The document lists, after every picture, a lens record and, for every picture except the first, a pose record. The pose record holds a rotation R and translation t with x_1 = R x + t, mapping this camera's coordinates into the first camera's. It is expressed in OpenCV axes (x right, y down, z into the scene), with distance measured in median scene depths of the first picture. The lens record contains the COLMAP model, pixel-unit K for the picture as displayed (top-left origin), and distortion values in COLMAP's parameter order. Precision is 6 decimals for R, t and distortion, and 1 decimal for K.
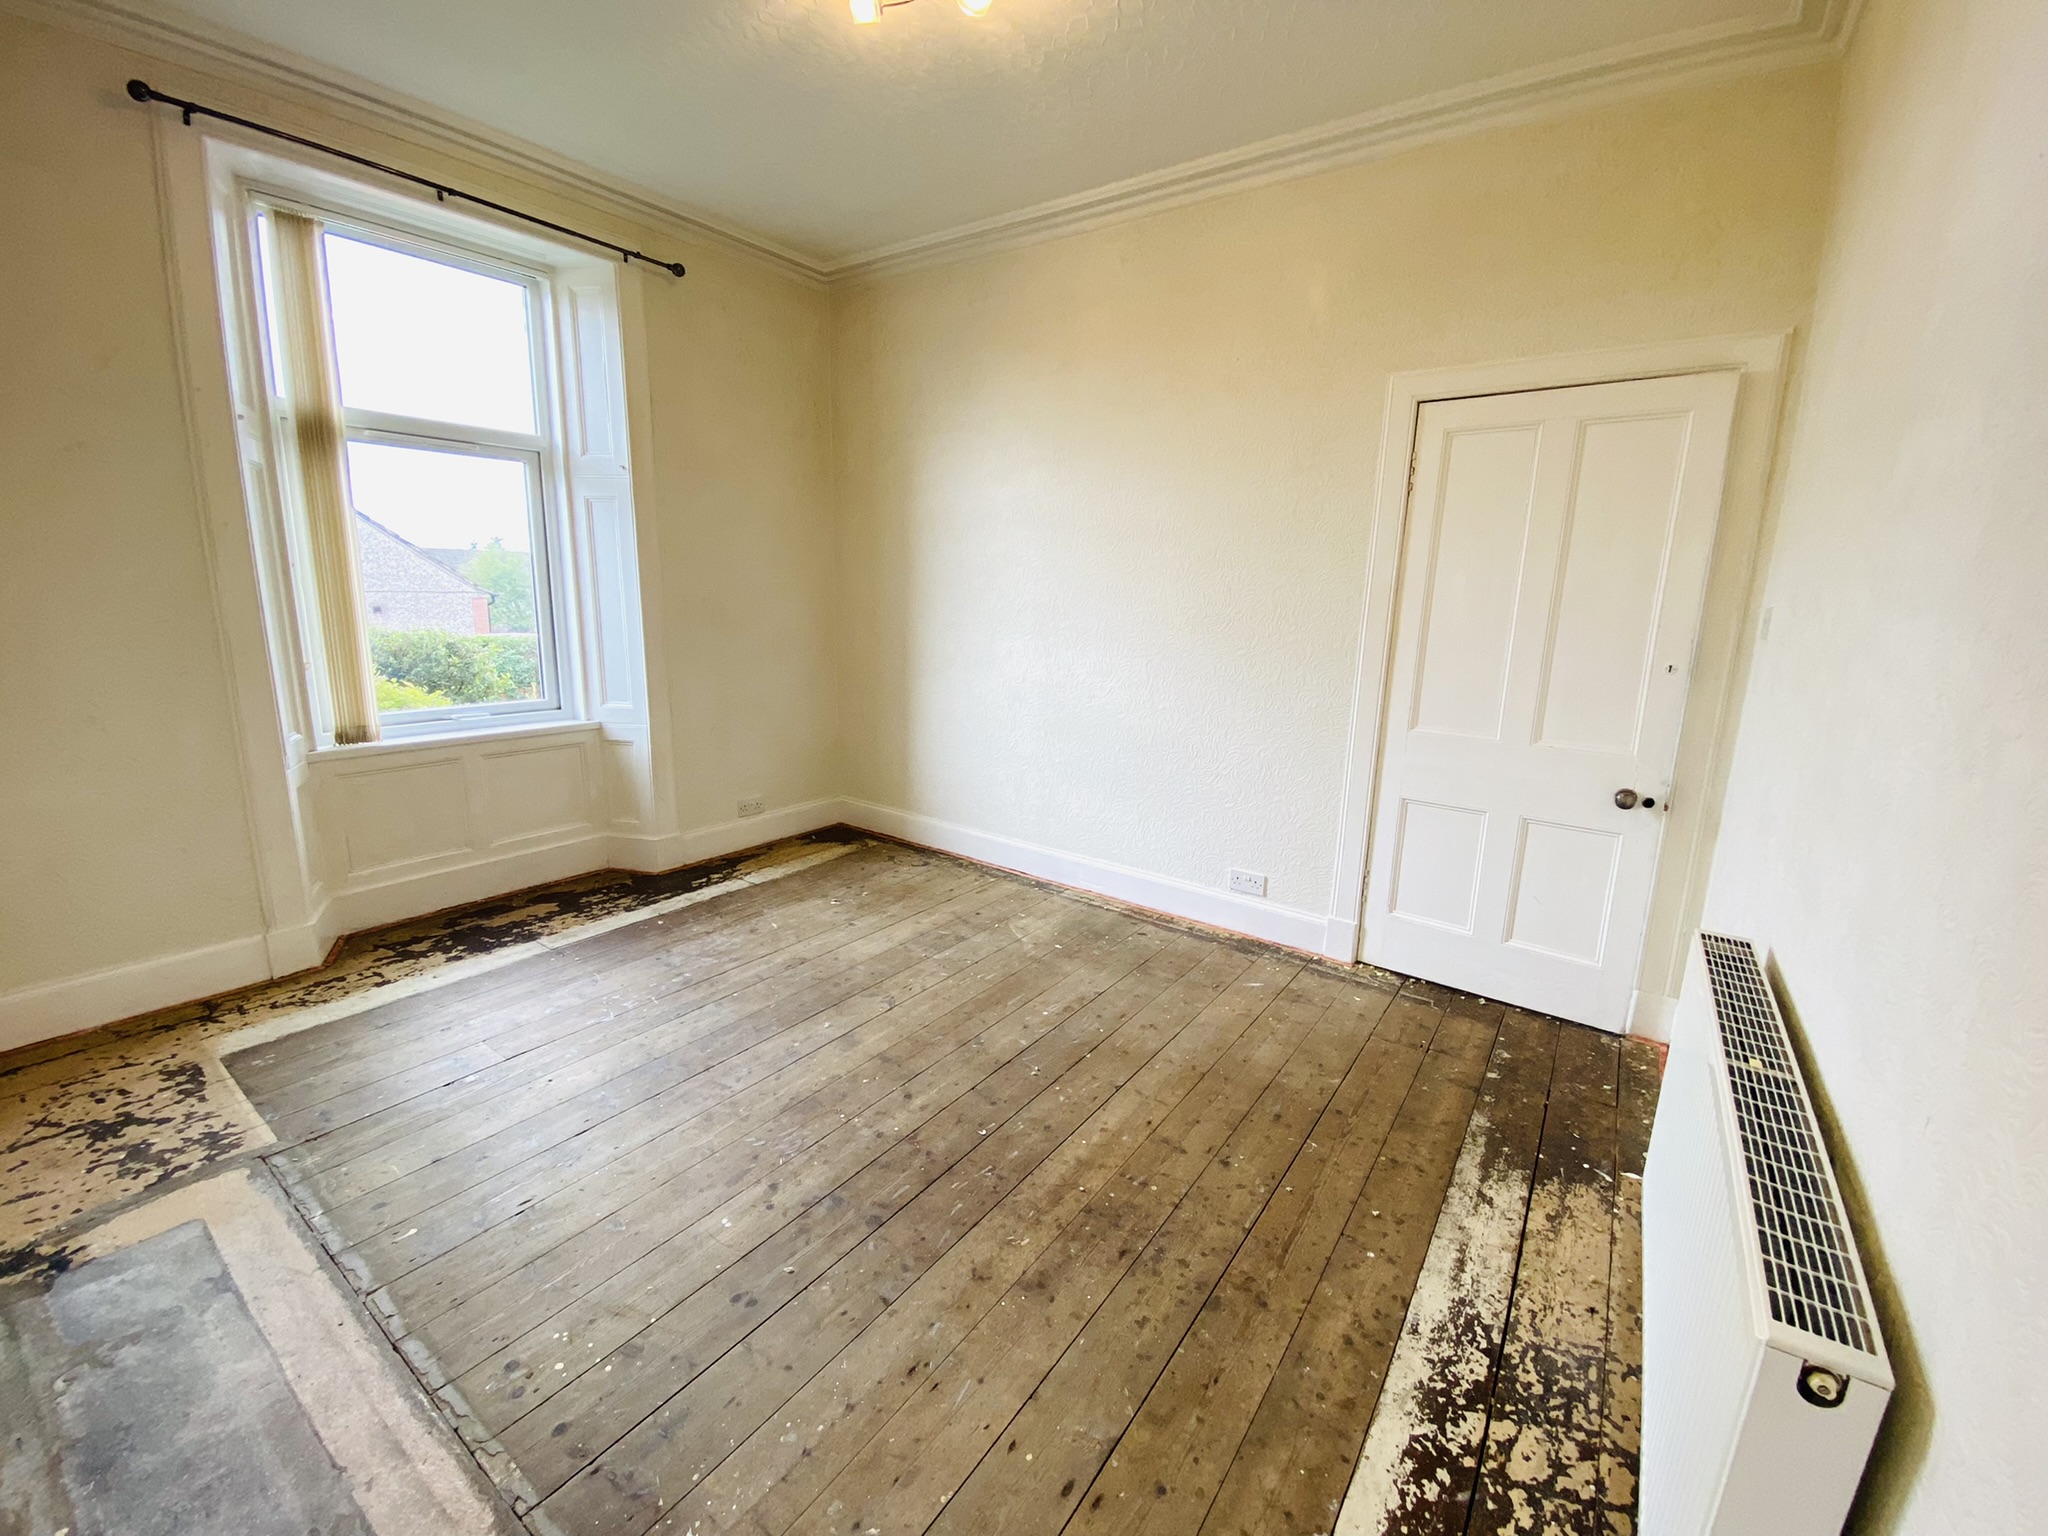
lens RADIAL K [[844.3, 0, 1006.4], [0, 844.3, 762.0], [0, 0, 1]] dist [0.018035, -0.016316]
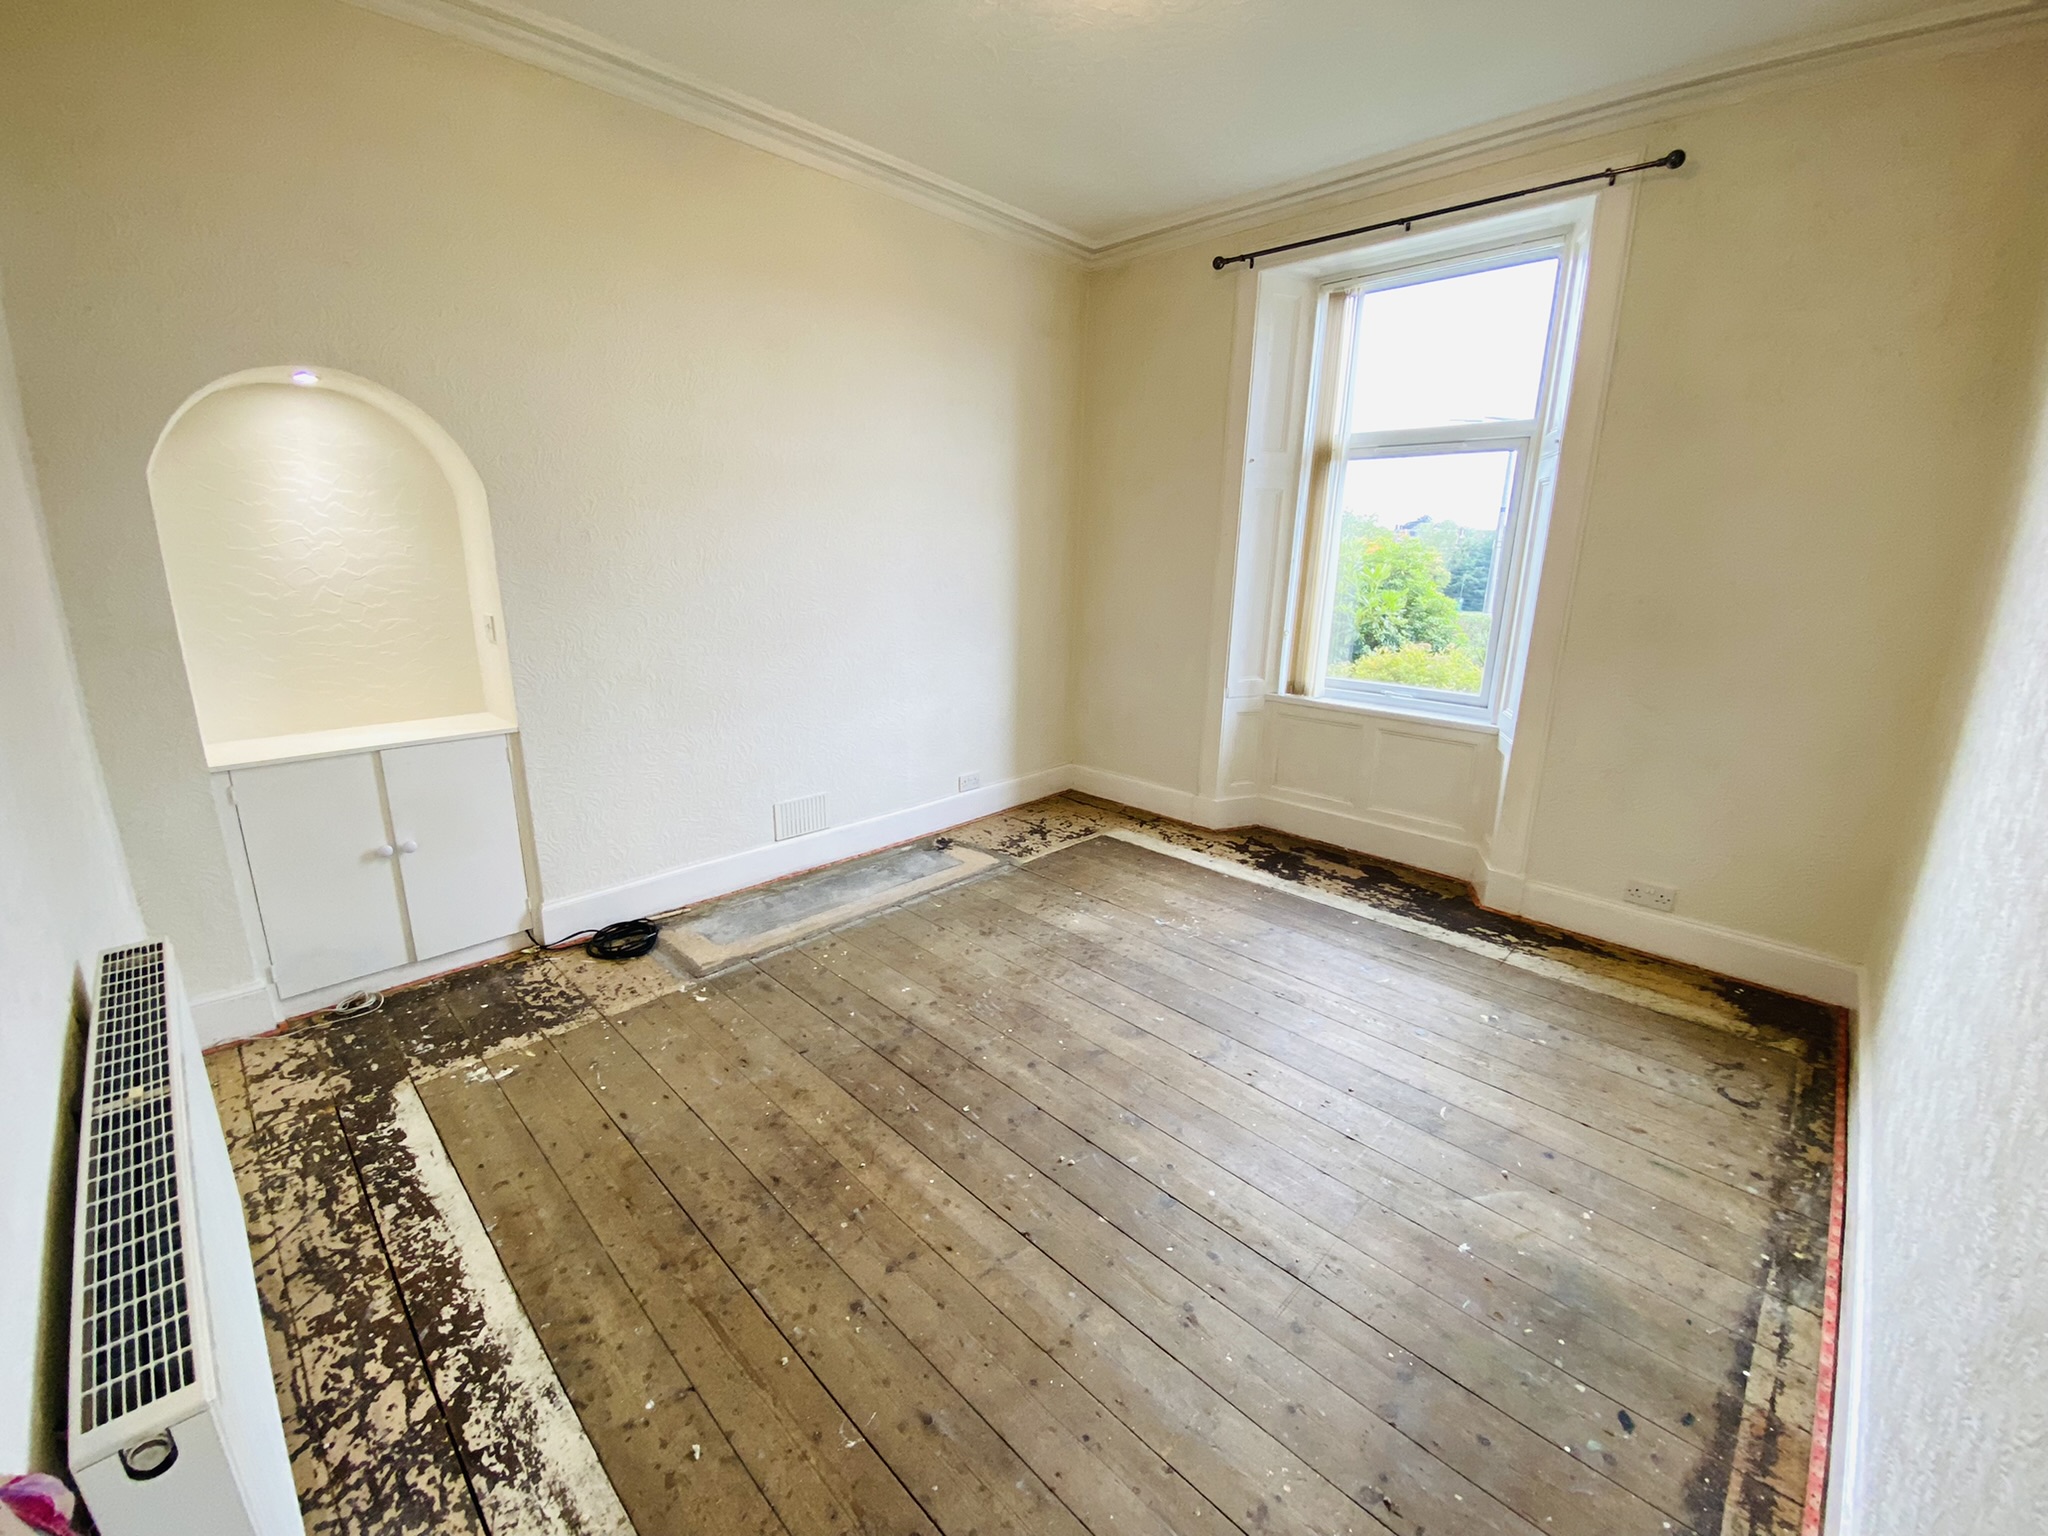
lens RADIAL K [[844.3, 0, 1045.4], [0, 844.3, 768.2], [0, 0, 1]] dist [0.018035, -0.016316]
pose [[-0.135818, 0.231785, -0.963239, 0.873034], [-0.222002, 0.940405, 0.257593, -0.244109], [0.965541, 0.248827, -0.076267, 1.094081]]
